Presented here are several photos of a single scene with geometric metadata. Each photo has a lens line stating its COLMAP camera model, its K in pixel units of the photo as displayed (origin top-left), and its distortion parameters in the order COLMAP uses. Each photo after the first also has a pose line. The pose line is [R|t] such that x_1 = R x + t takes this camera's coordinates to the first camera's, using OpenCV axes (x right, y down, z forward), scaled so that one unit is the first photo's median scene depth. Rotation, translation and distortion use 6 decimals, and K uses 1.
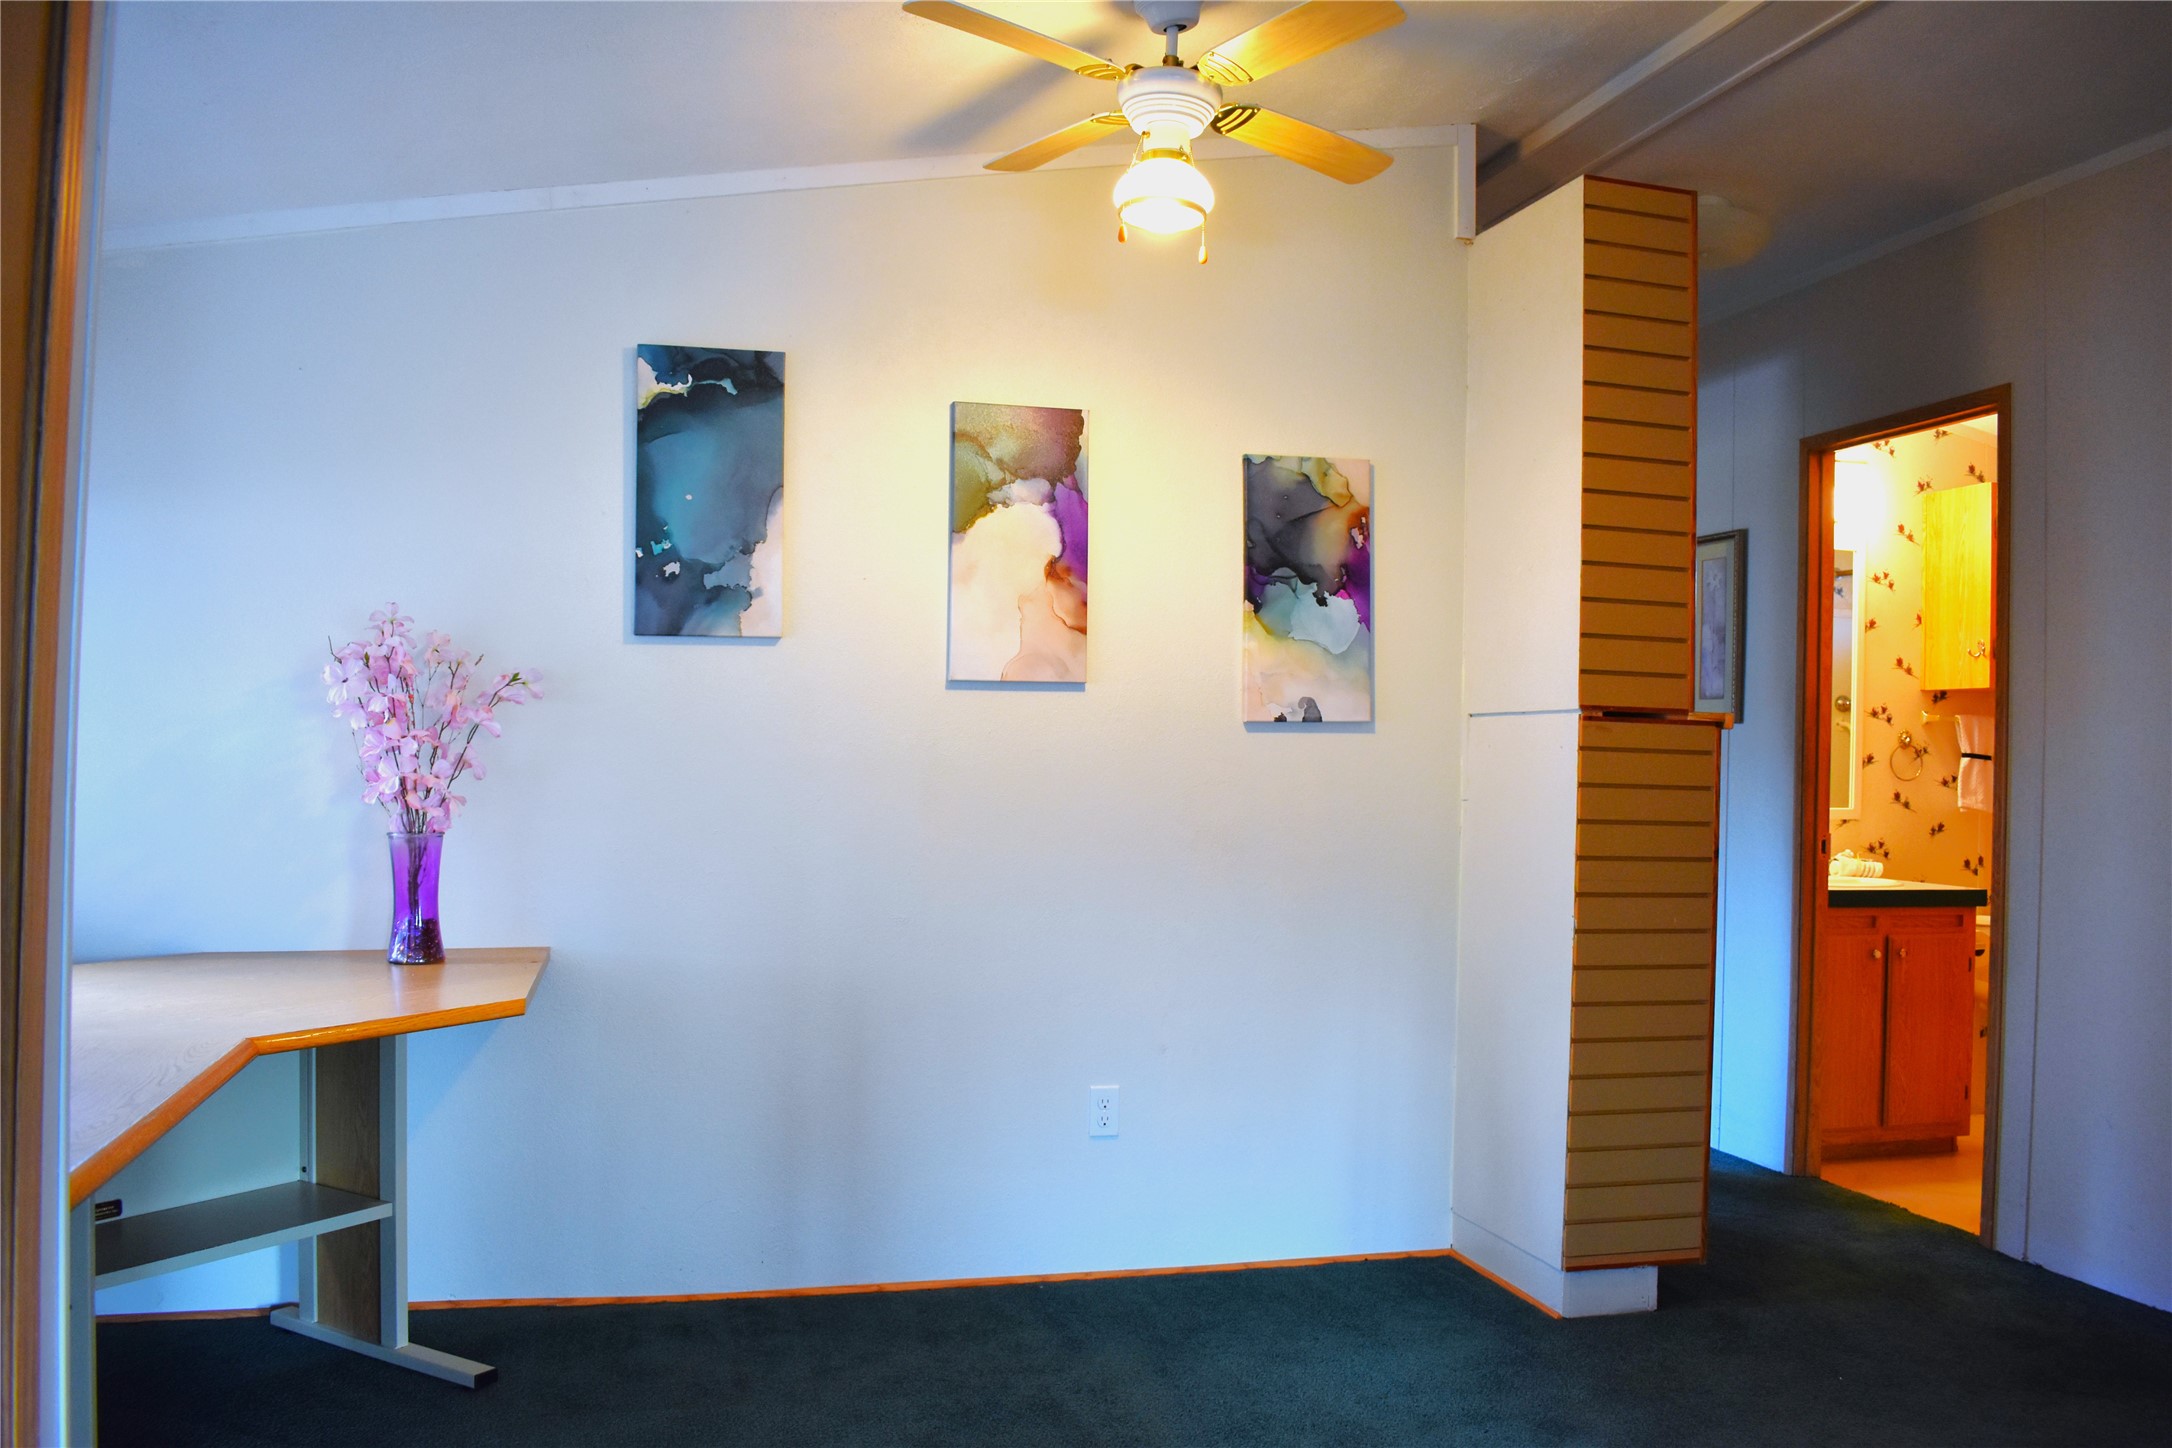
lens RADIAL K [[1698.8, 0, 1086.0], [0, 1698.8, 724.0], [0, 0, 1]] dist [-0.092456, 0.004679]
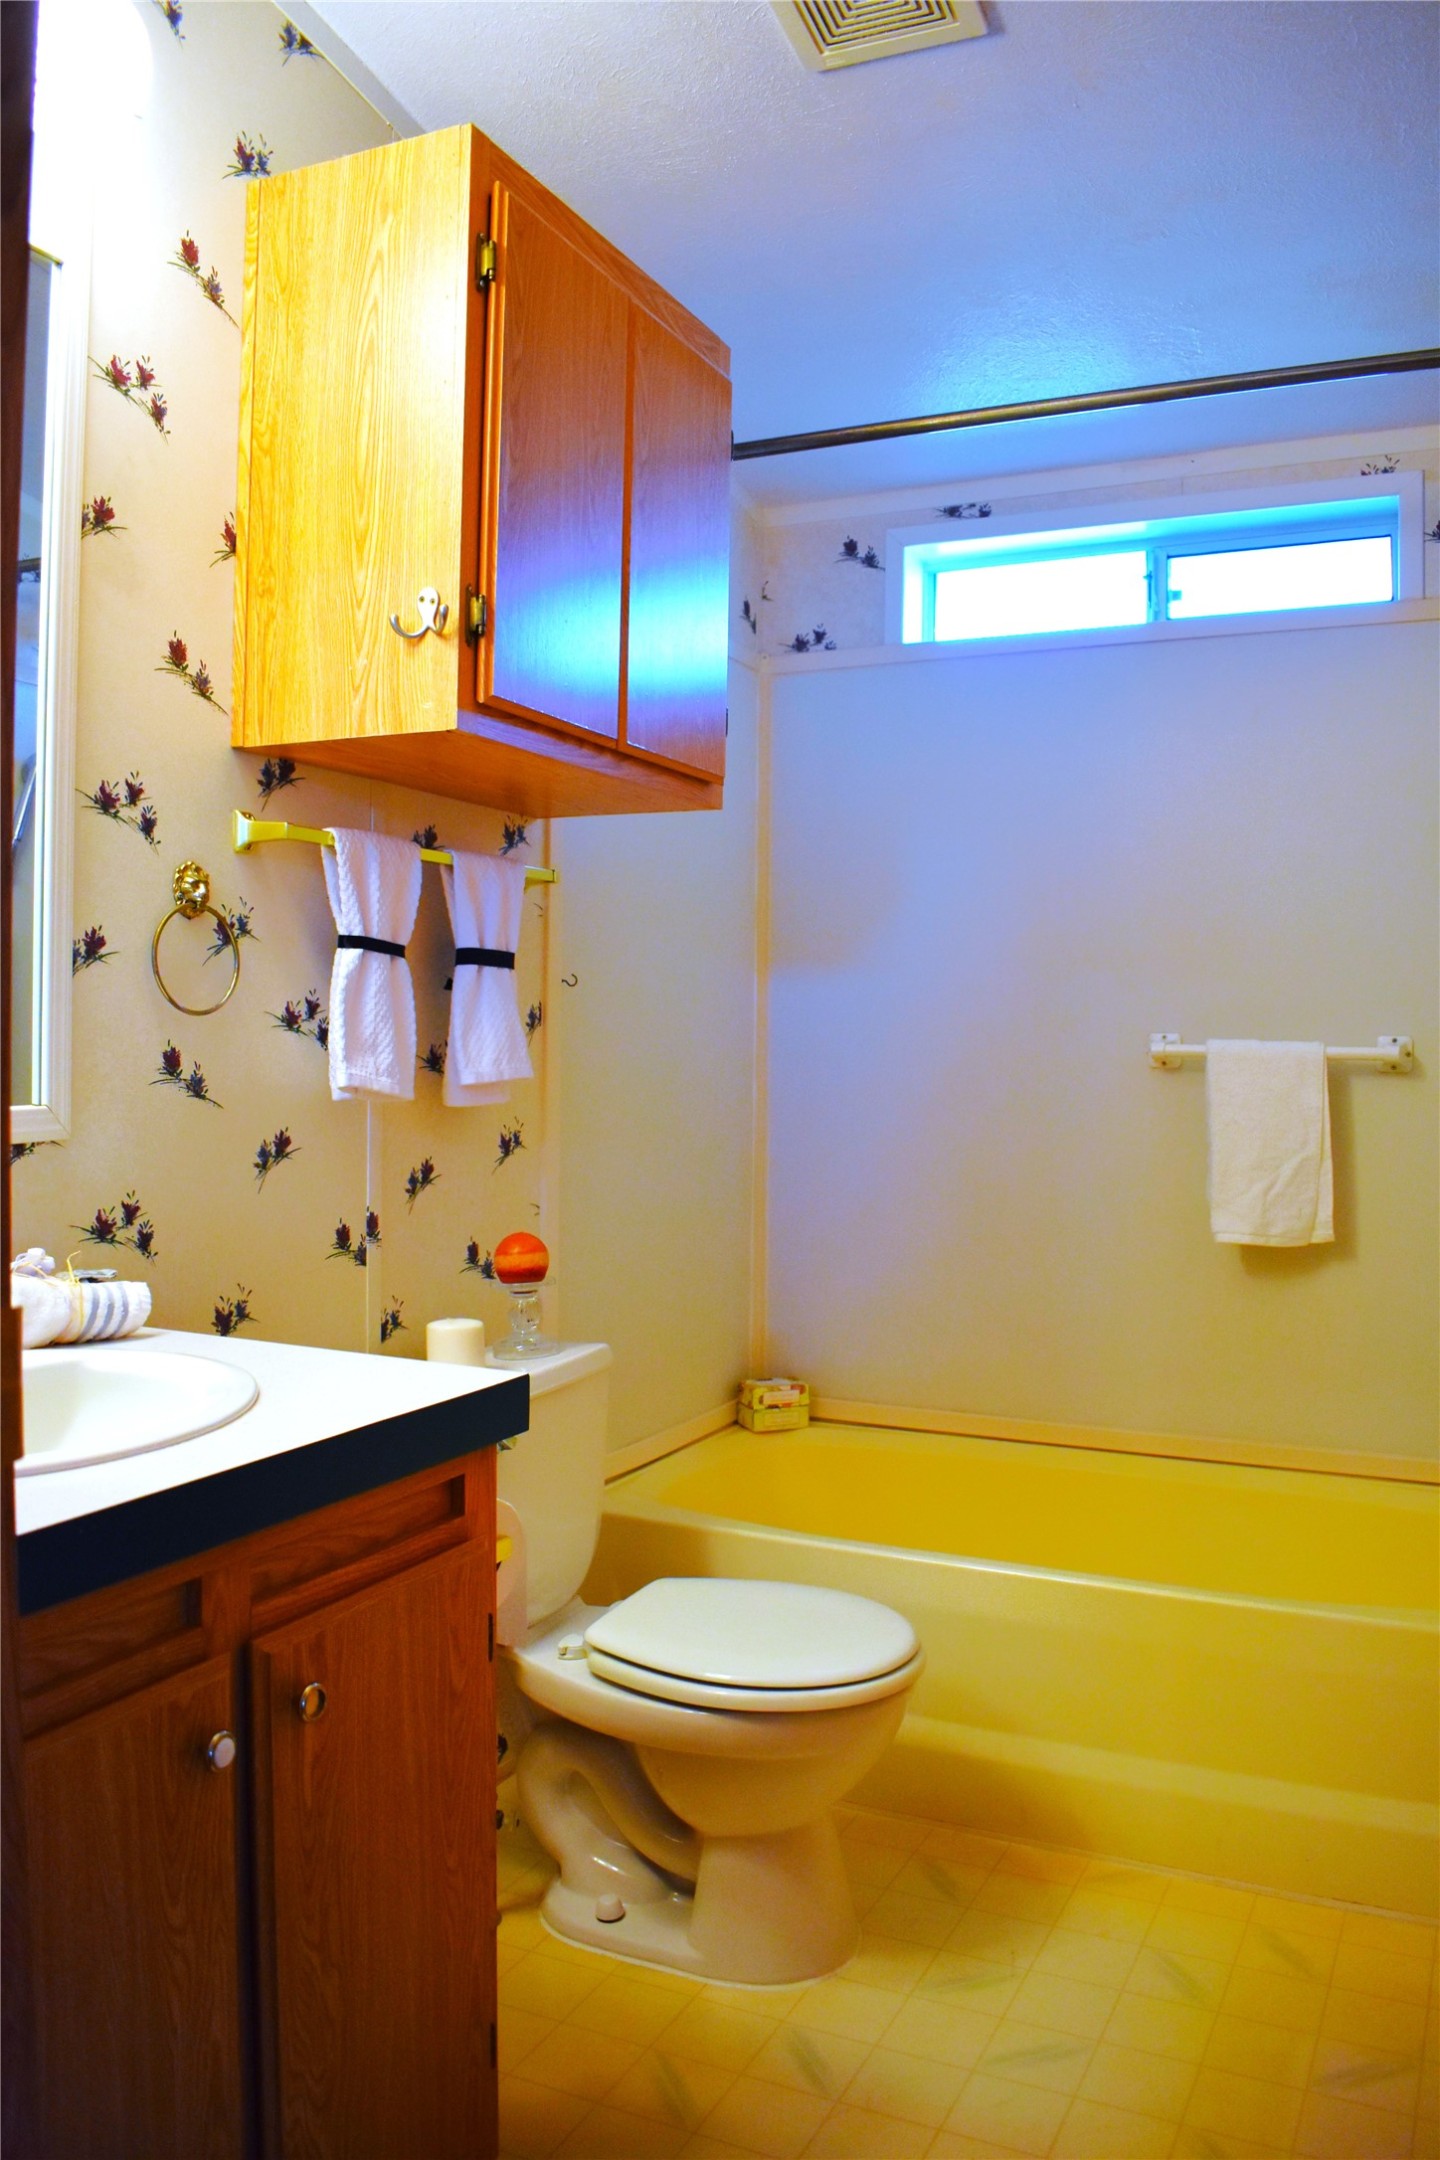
lens RADIAL K [[1689.4, 0, 720.0], [0, 1689.4, 1080.0], [0, 0, 1]] dist [-0.092456, 0.004679]
pose [[0.650691, -0.036434, 0.758468, 0.307329], [-0.008417, 0.998441, 0.055182, 0.027953], [-0.759296, -0.042291, 0.649370, 0.702026]]
